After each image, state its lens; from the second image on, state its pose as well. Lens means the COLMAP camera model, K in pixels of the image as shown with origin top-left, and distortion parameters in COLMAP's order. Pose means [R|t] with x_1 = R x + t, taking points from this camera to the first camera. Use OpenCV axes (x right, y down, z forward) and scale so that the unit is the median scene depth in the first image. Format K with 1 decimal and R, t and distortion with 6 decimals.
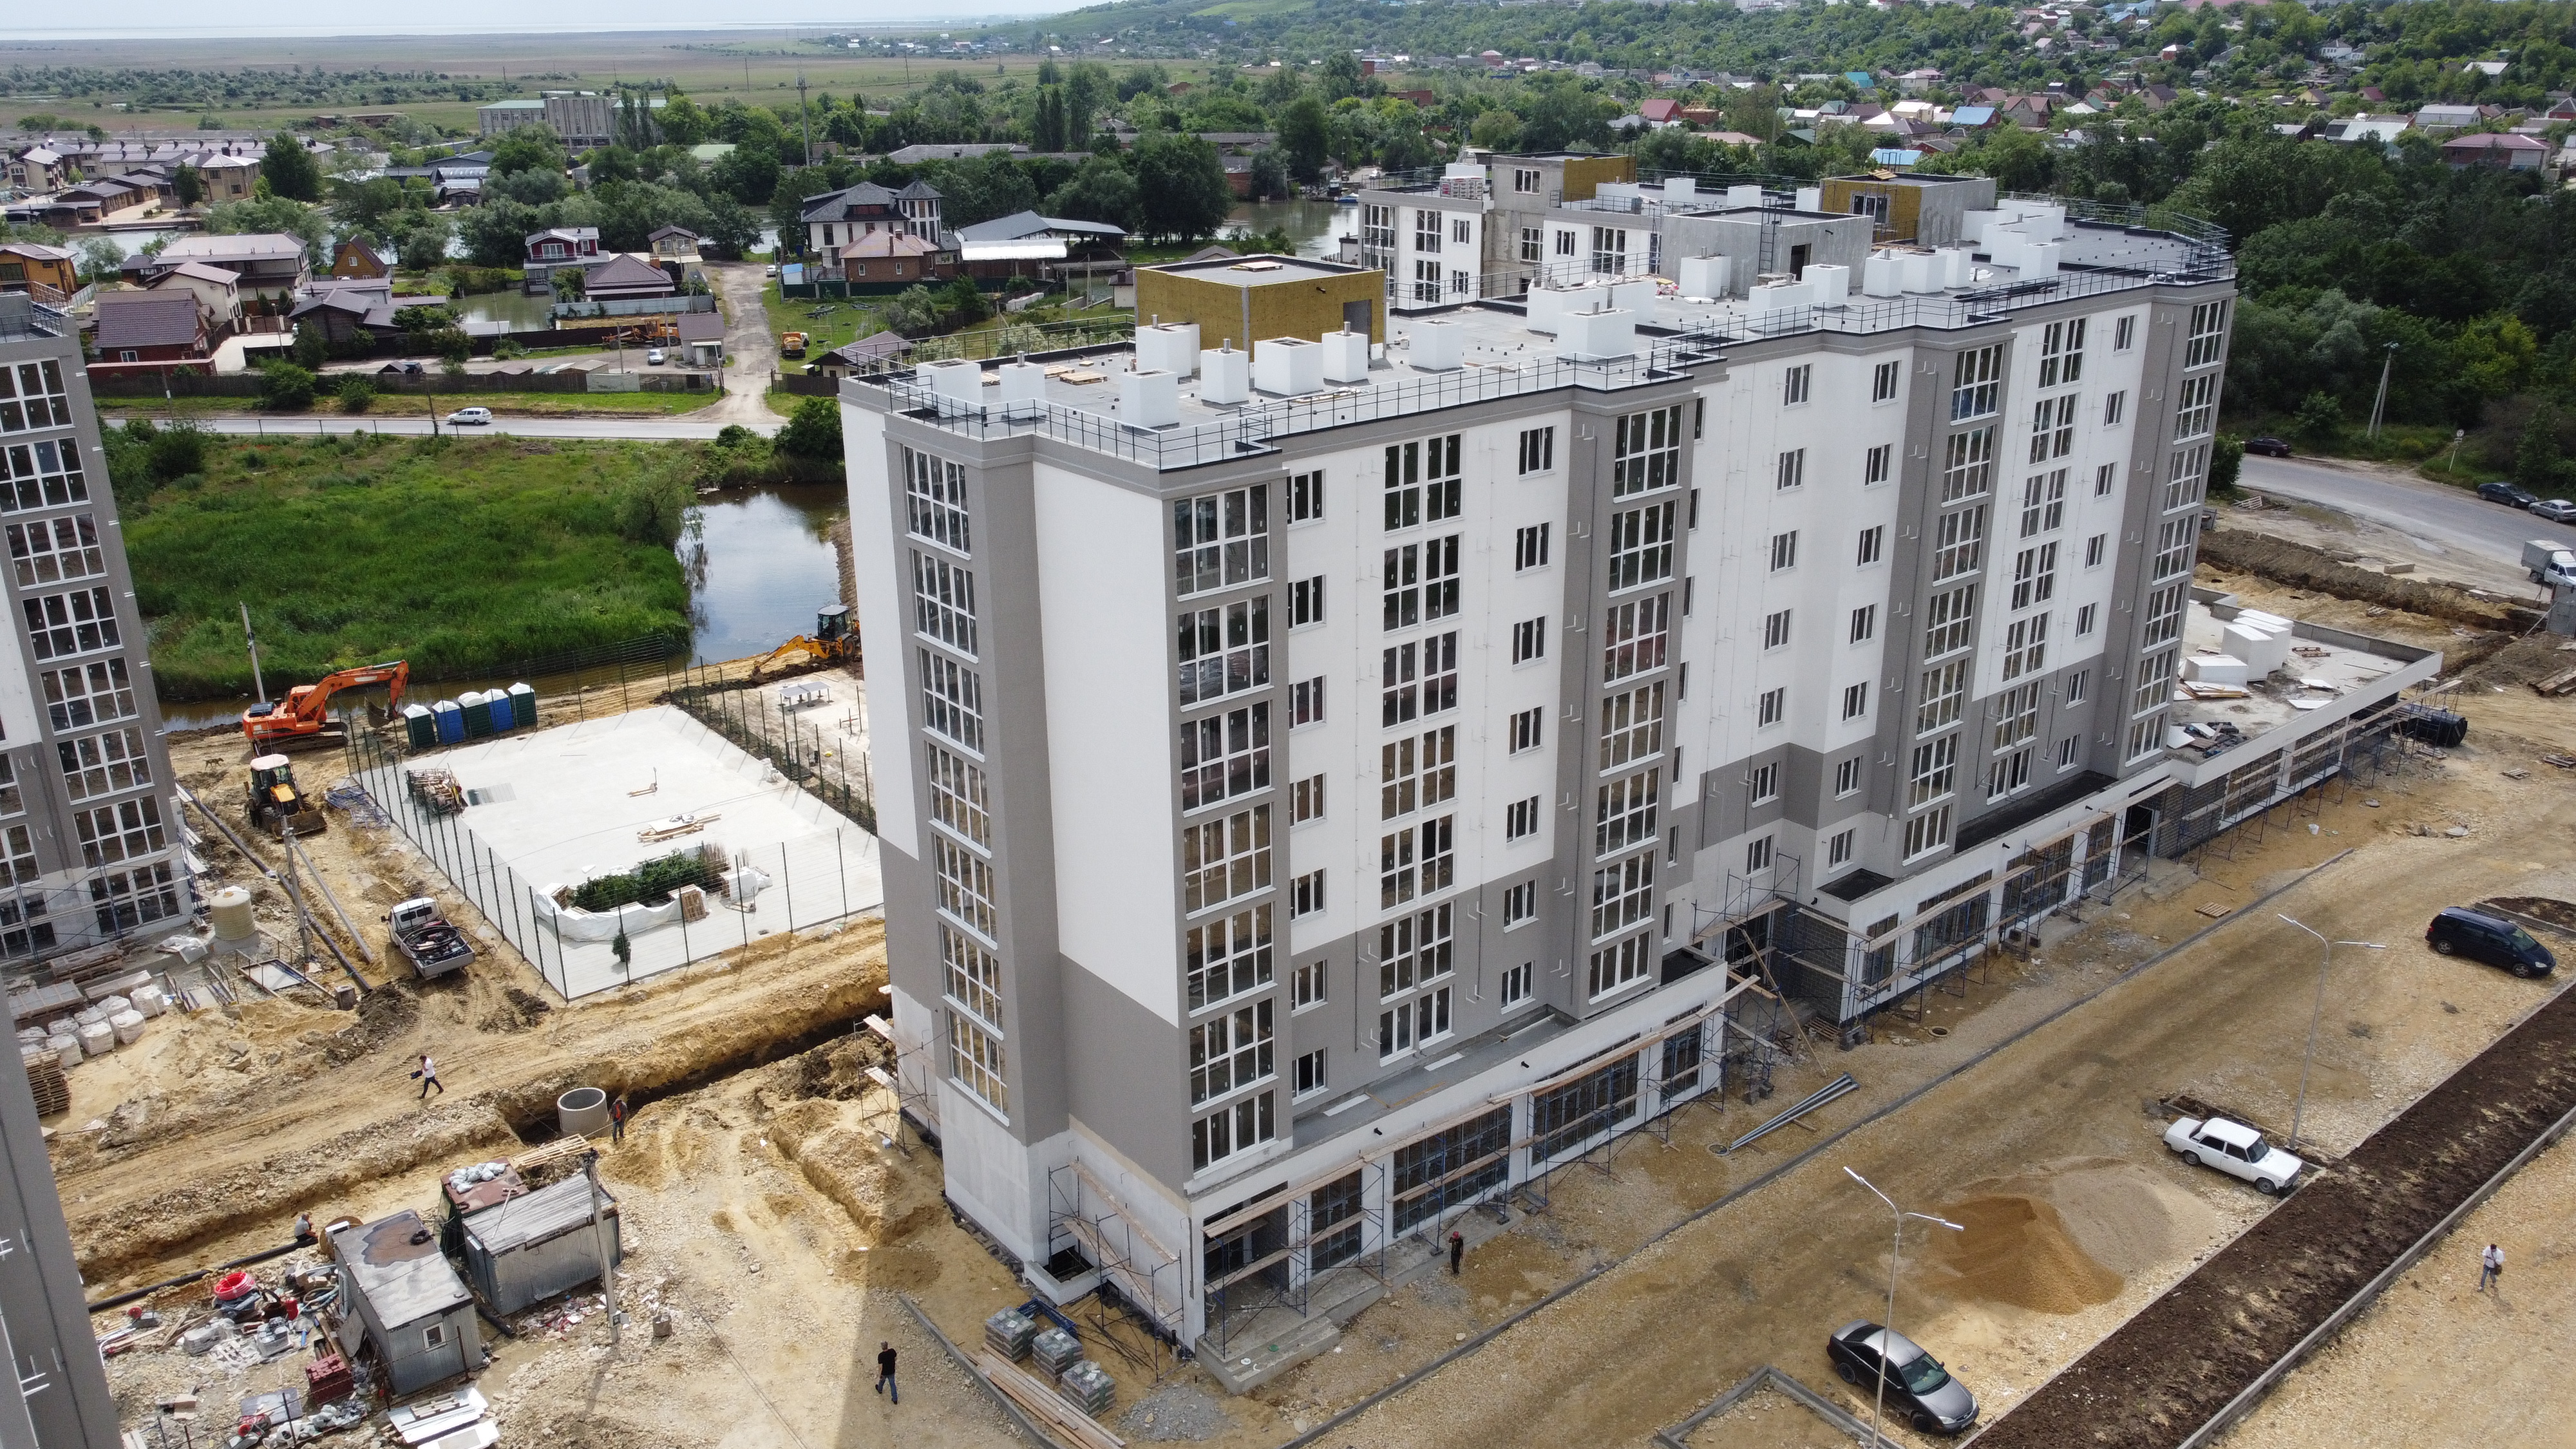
lens RADIAL K [[1938.5, 0, 1302.0], [0, 1938.5, 716.8], [0, 0, 1]] dist [0.002044, -0.002606]
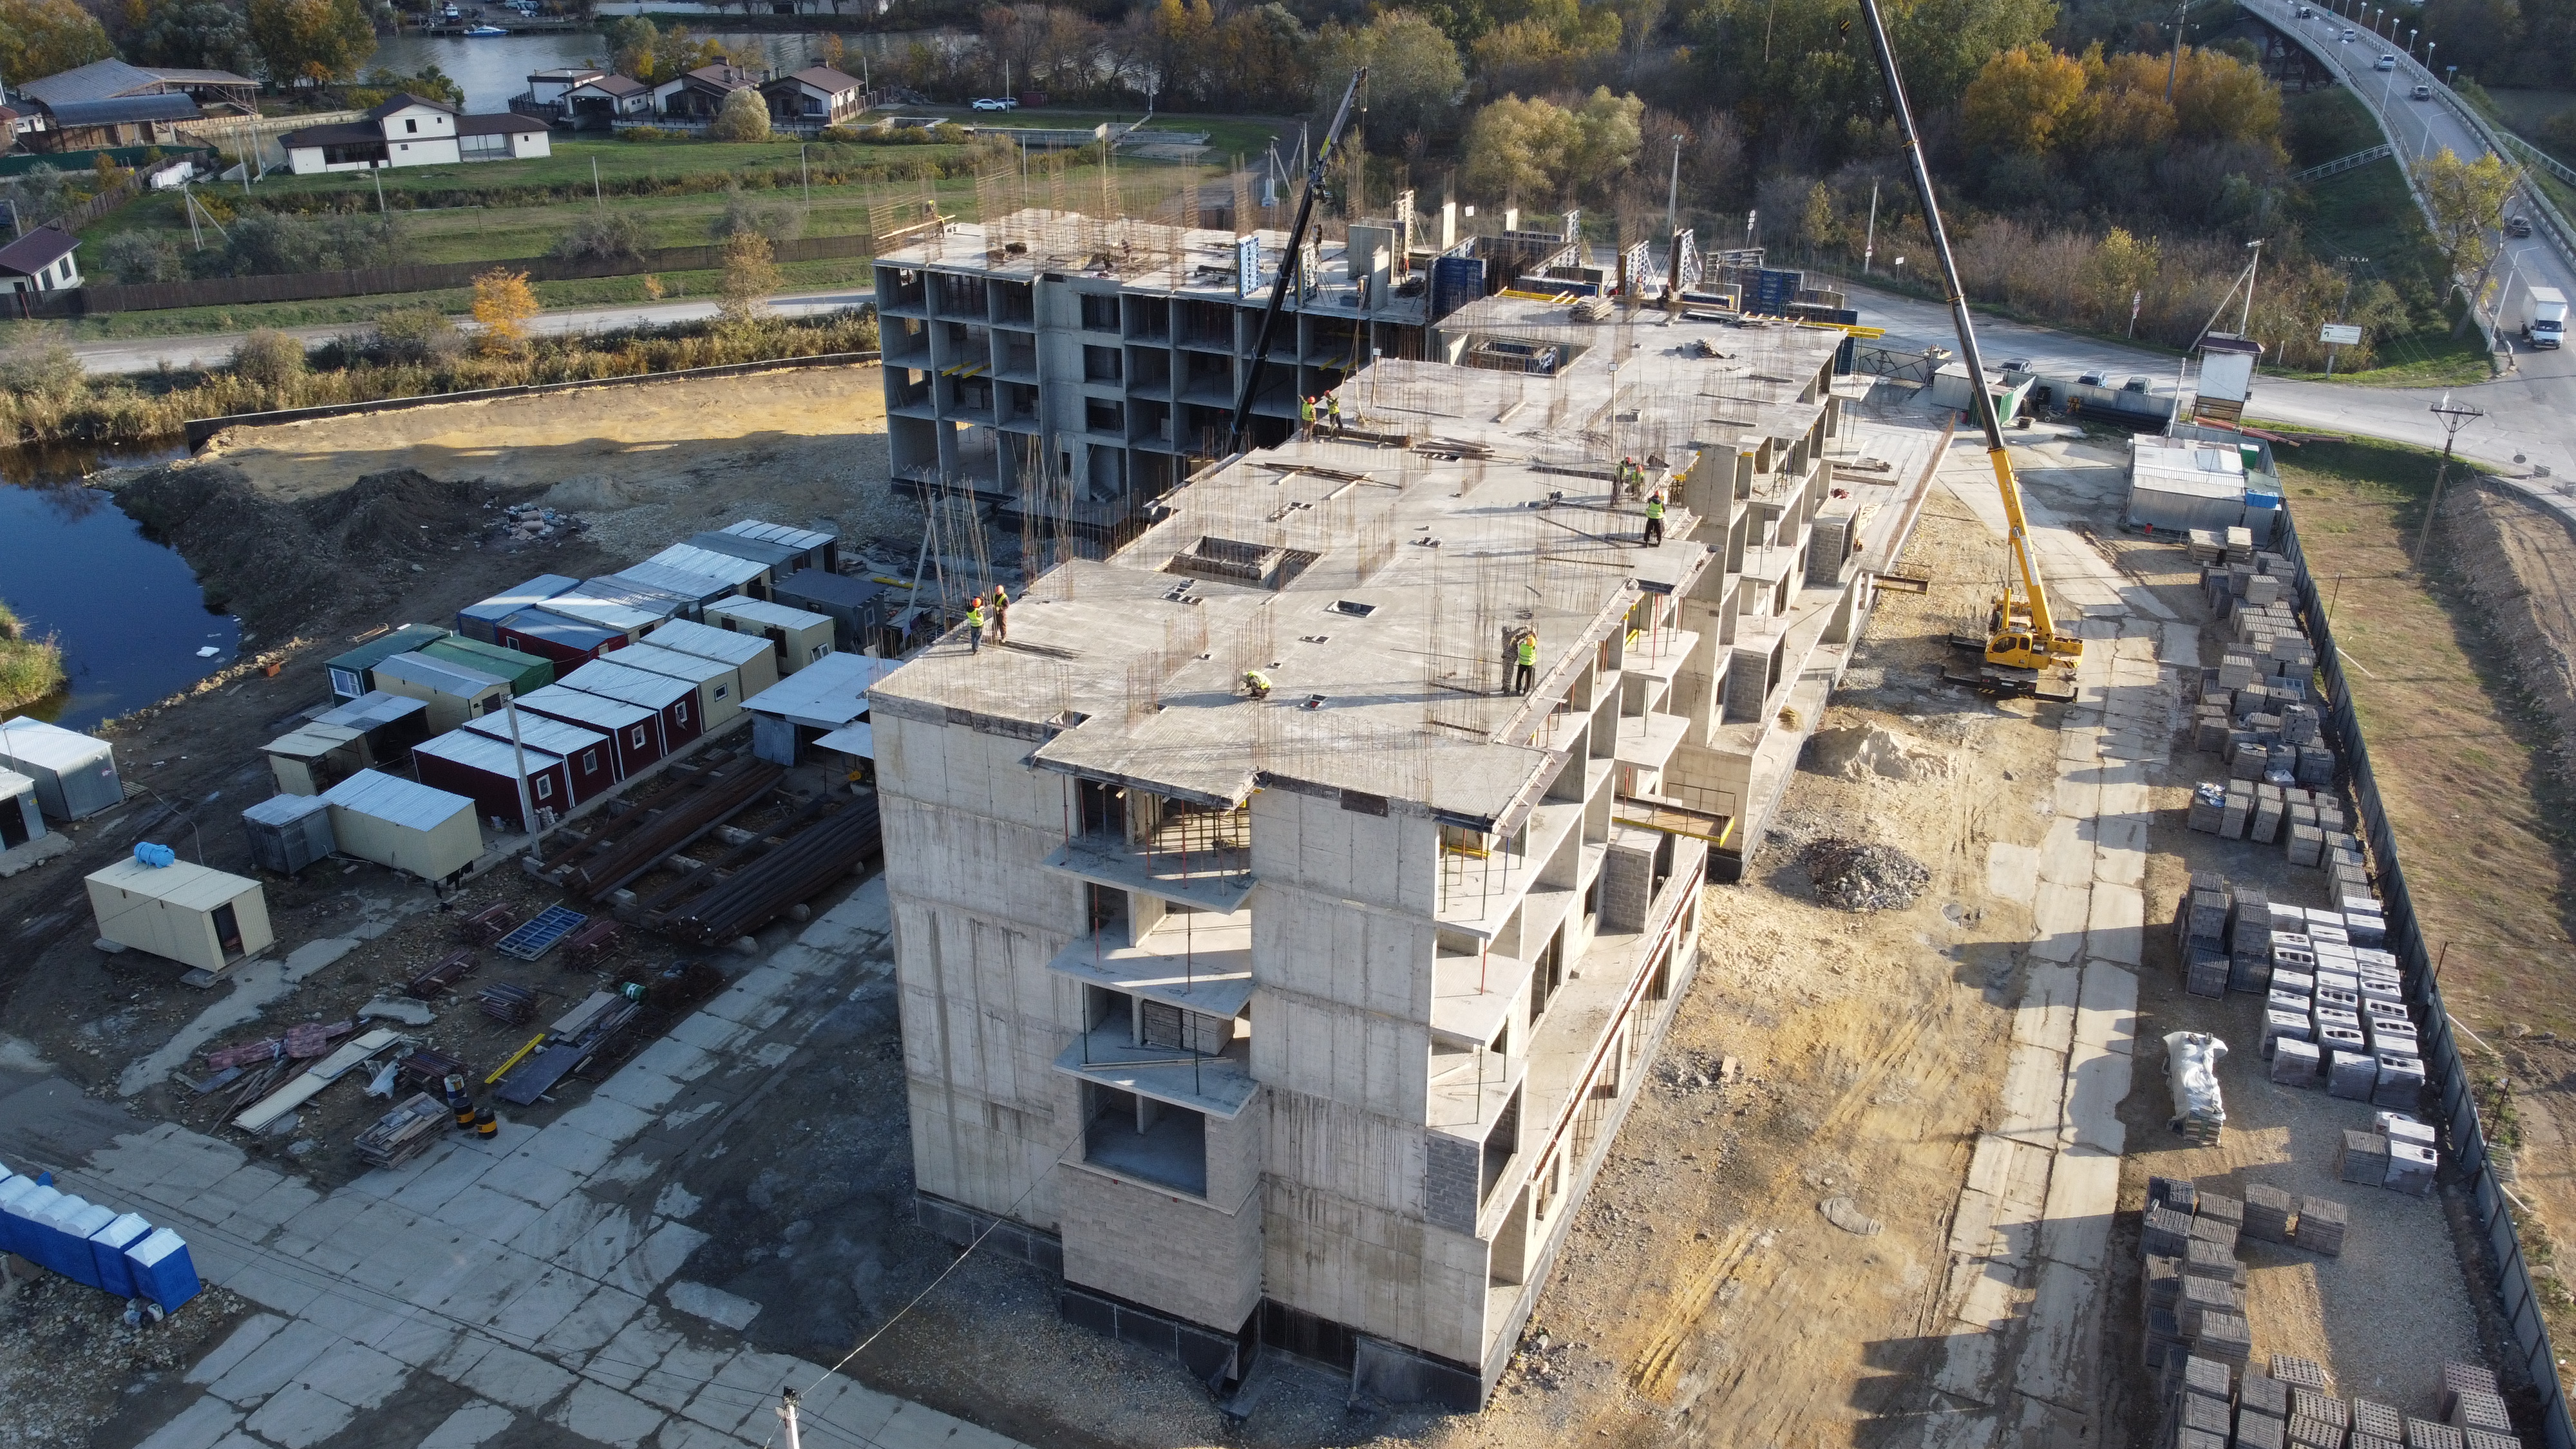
lens RADIAL K [[1938.5, 0, 1282.1], [0, 1938.5, 724.5], [0, 0, 1]] dist [0.002044, -0.002606]
pose [[0.896264, -0.181710, 0.404589, -0.306803], [0.143481, 0.981958, 0.123174, -0.066027], [-0.419671, -0.052345, 0.906165, 0.169083]]
